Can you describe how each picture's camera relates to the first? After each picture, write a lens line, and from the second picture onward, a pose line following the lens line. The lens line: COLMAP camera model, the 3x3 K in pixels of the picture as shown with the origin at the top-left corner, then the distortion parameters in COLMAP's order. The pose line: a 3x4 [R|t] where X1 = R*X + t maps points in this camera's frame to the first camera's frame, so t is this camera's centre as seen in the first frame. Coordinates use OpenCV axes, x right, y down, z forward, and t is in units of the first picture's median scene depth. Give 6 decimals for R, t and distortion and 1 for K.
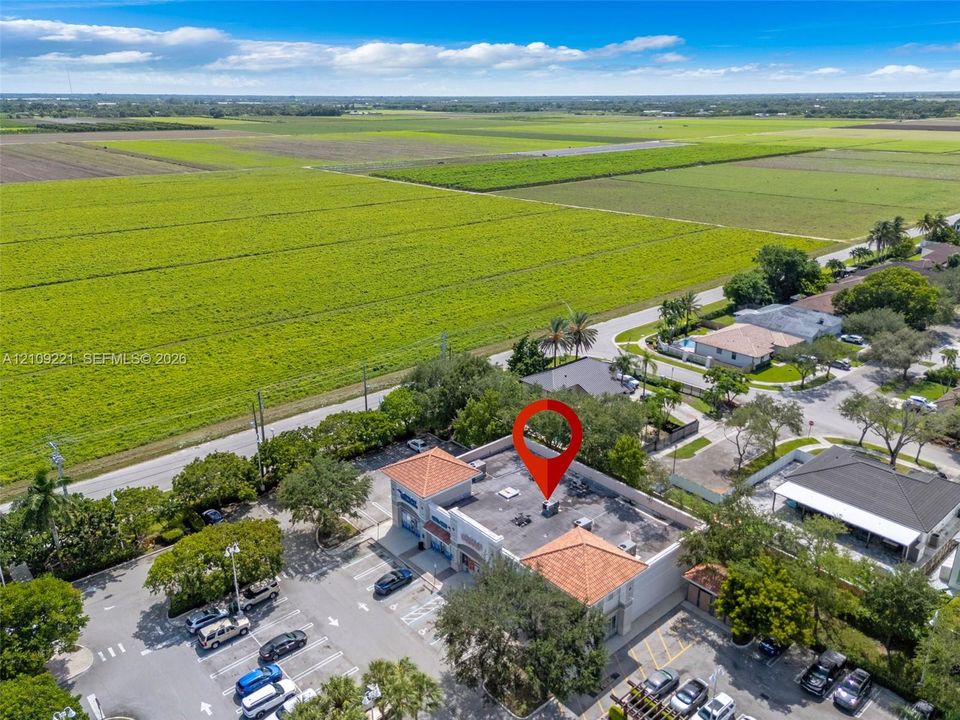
lens RADIAL K [[729.7, 0, 480.0], [0, 729.7, 360.0], [0, 0, 1]] dist [-0.001581, -0.002038]
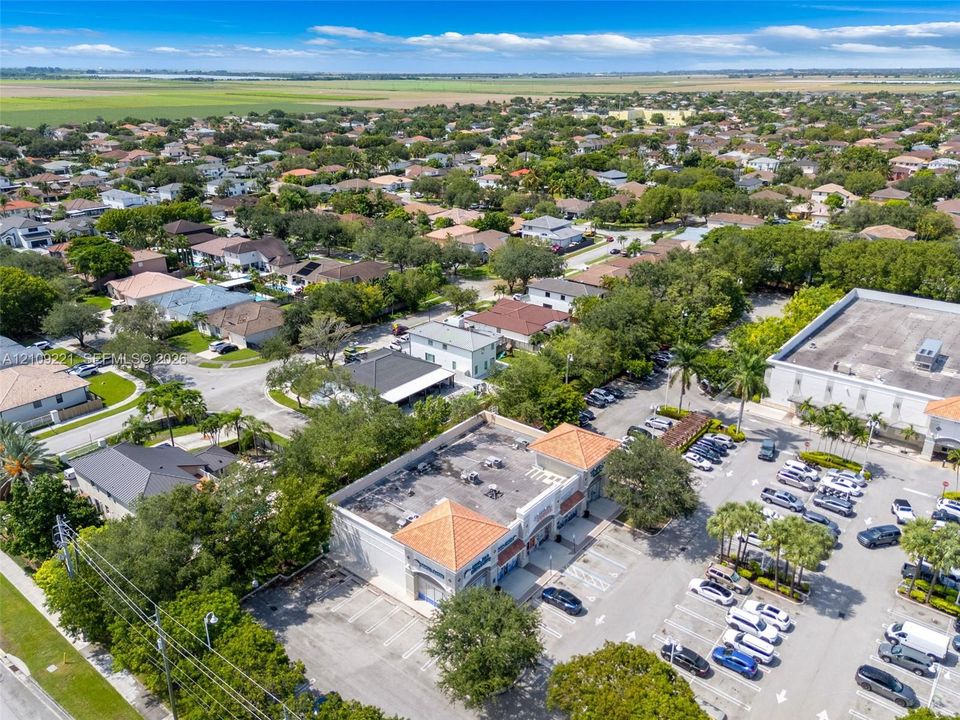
lens RADIAL K [[729.7, 0, 480.0], [0, 729.7, 360.0], [0, 0, 1]] dist [-0.001581, -0.002038]
pose [[-0.164967, -0.355031, 0.920184, -0.818623], [0.339326, 0.855584, 0.390940, -0.351131], [-0.926091, 0.376735, -0.020672, 0.951284]]
